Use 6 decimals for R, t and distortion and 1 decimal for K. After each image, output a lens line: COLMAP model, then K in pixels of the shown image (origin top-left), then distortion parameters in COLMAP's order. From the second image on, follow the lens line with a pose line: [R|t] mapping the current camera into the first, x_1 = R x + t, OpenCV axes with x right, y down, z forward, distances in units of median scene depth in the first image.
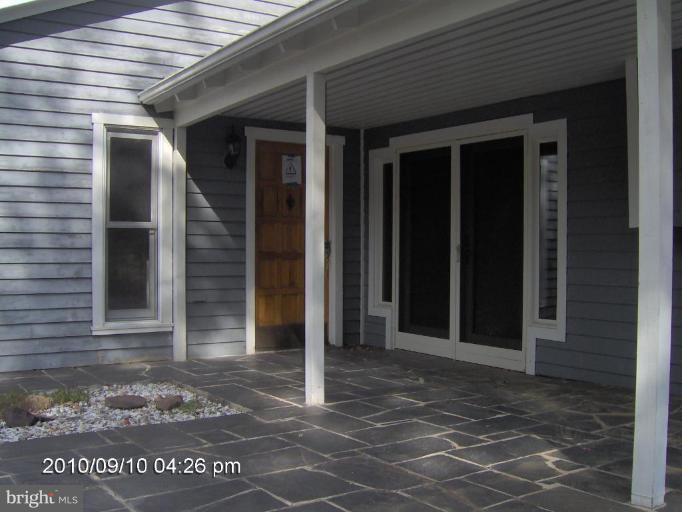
lens RADIAL K [[740.8, 0, 341.0], [0, 740.8, 256.0], [0, 0, 1]] dist [-0.225408, 0.207912]
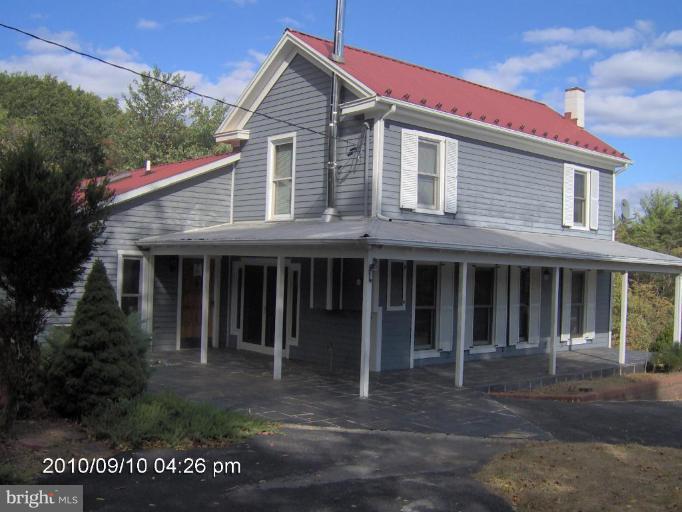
lens RADIAL K [[740.8, 0, 341.0], [0, 740.8, 256.0], [0, 0, 1]] dist [-0.225408, 0.207912]
pose [[0.991017, 0.030814, 0.130135, 0.084489], [-0.027697, 0.999286, -0.025697, -0.127482], [-0.130834, 0.021862, 0.991163, -1.477903]]
